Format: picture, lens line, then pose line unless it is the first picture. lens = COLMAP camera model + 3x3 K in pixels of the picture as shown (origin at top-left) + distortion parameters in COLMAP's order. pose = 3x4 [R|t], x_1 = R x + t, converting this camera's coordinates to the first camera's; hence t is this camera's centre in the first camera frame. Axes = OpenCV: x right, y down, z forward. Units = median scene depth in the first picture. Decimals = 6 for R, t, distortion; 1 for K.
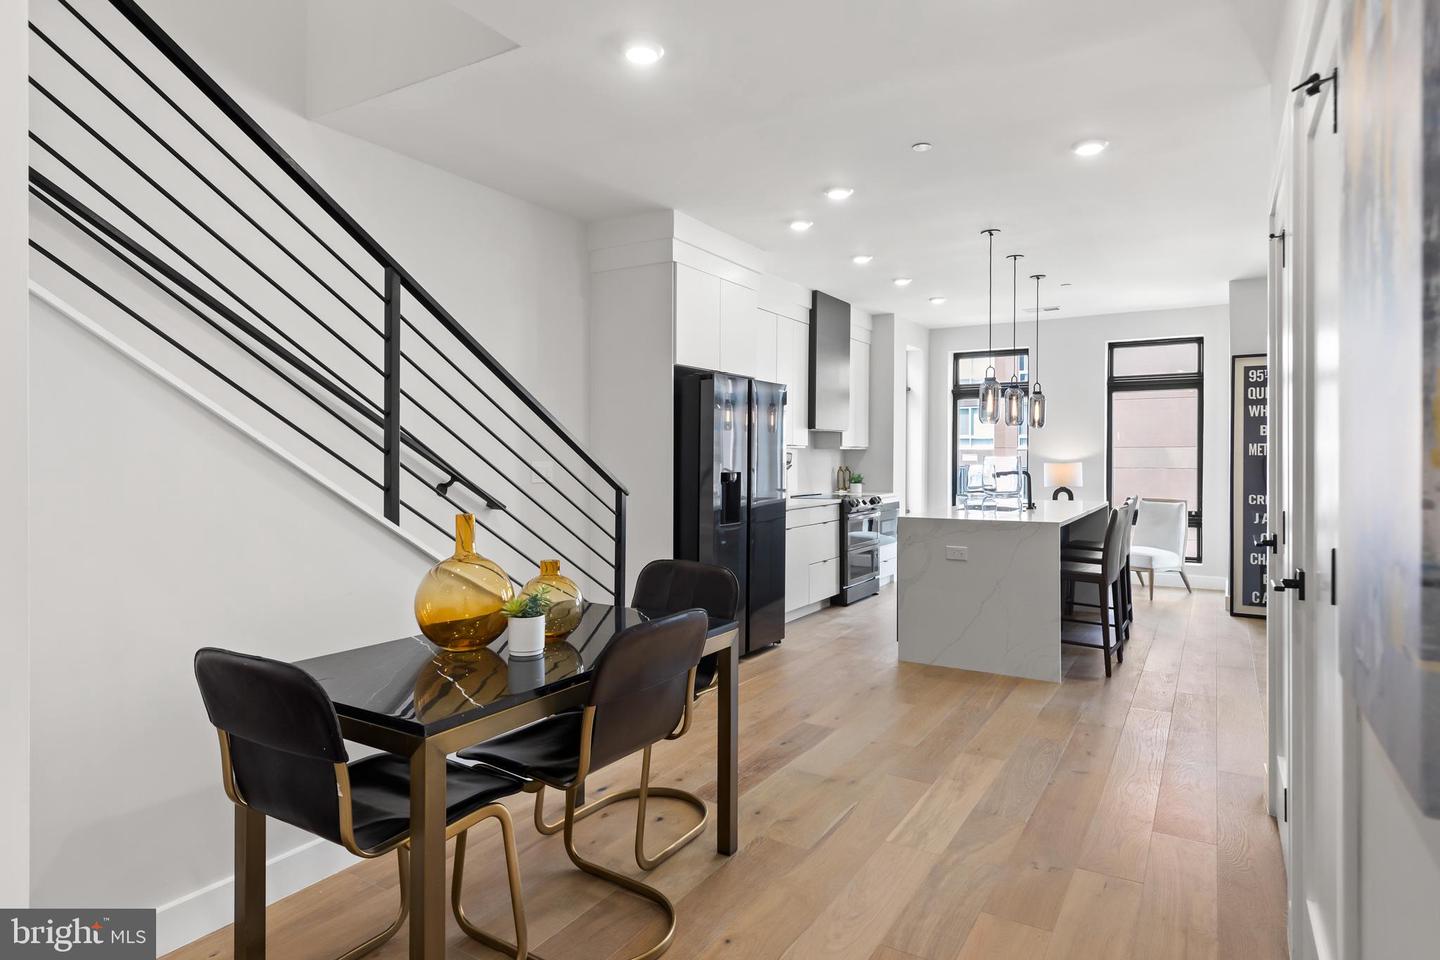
lens RADIAL K [[775.5, 0, 730.7], [0, 775.5, 464.3], [0, 0, 1]] dist [0.005764, 0.000906]
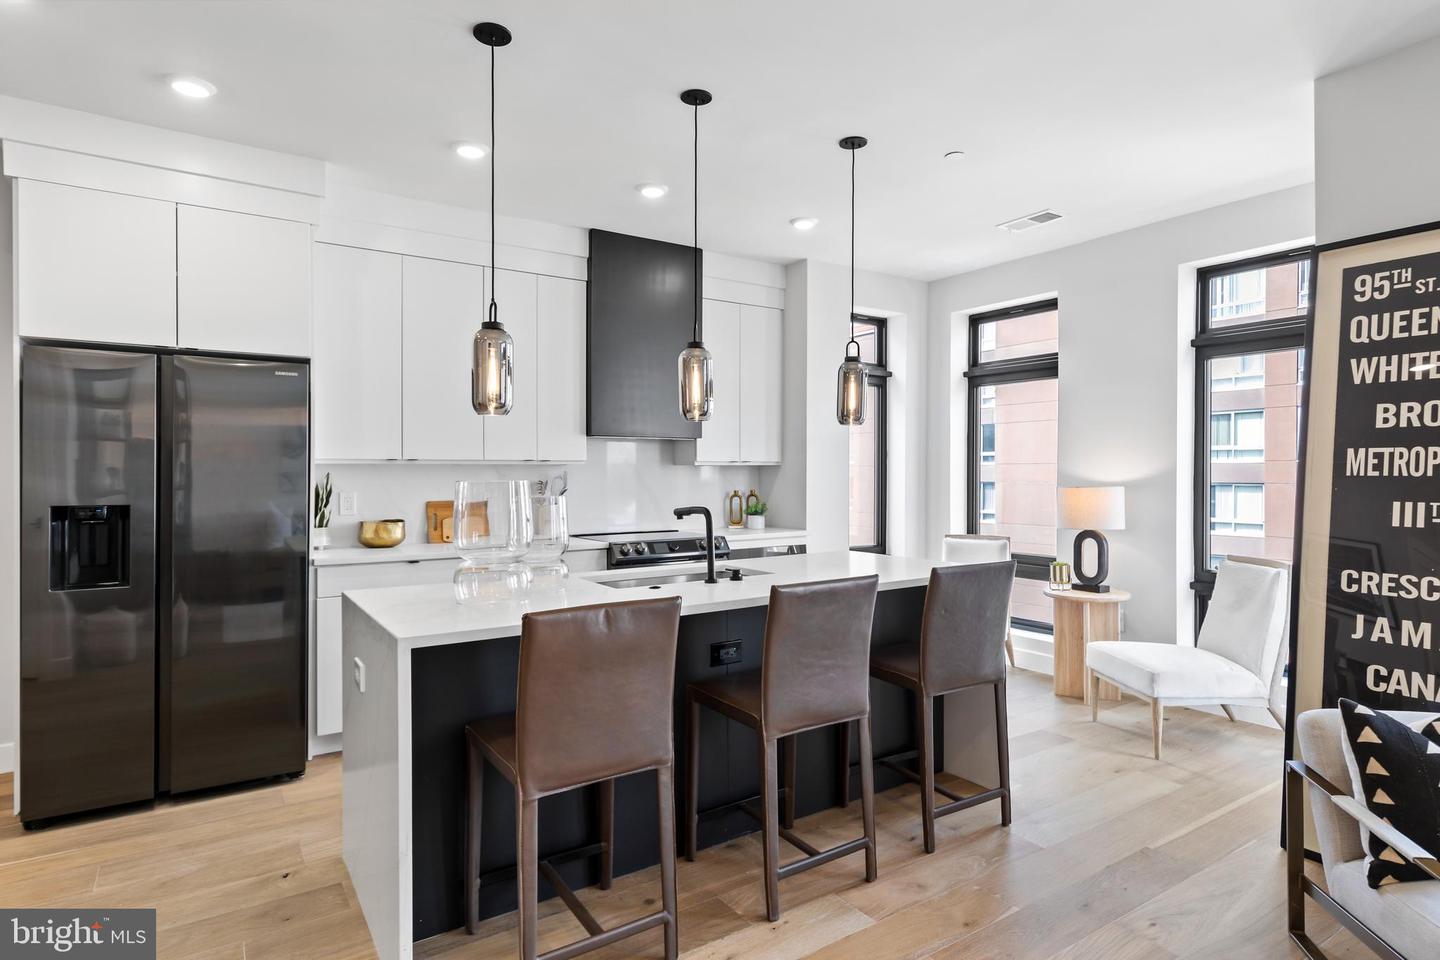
lens RADIAL K [[775.5, 0, 732.3], [0, 775.5, 480.1], [0, 0, 1]] dist [0.005764, 0.000906]
pose [[0.914210, 0.002163, -0.405234, 0.471620], [-0.001811, 0.999998, 0.001251, -0.008179], [0.405236, -0.000410, 0.914212, 0.420814]]
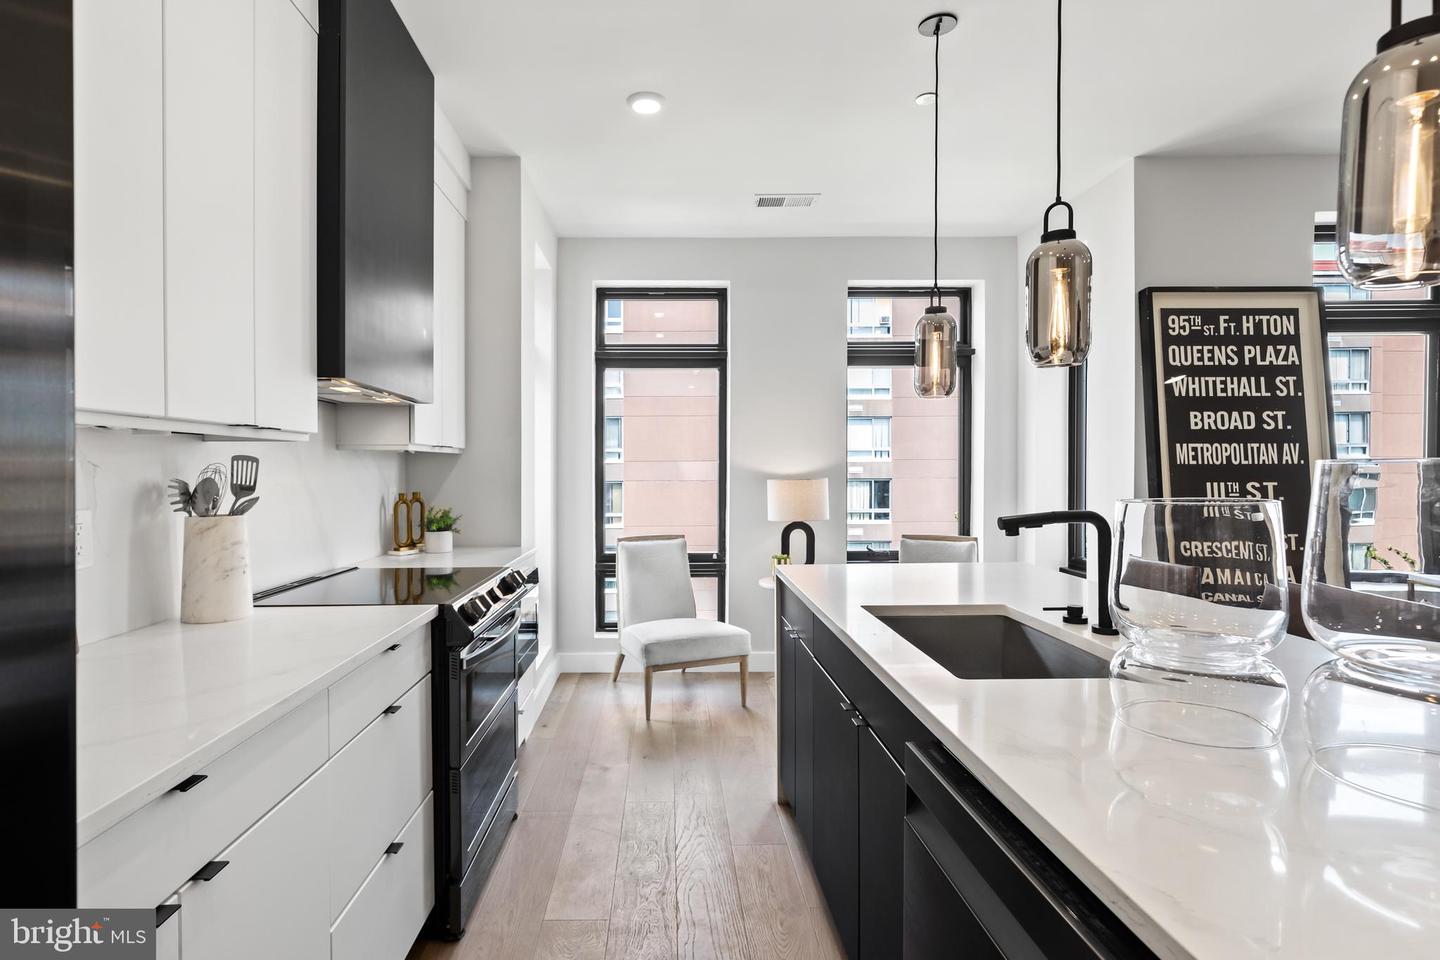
lens RADIAL K [[727.1, 0, 671.2], [0, 727.1, 487.5], [0, 0, 1]] dist [0.002380, -0.000324]
pose [[0.847818, -0.016752, 0.530023, 0.063033], [0.009962, 0.999828, 0.015666, -0.005779], [-0.530194, -0.008001, 0.847839, 0.660075]]
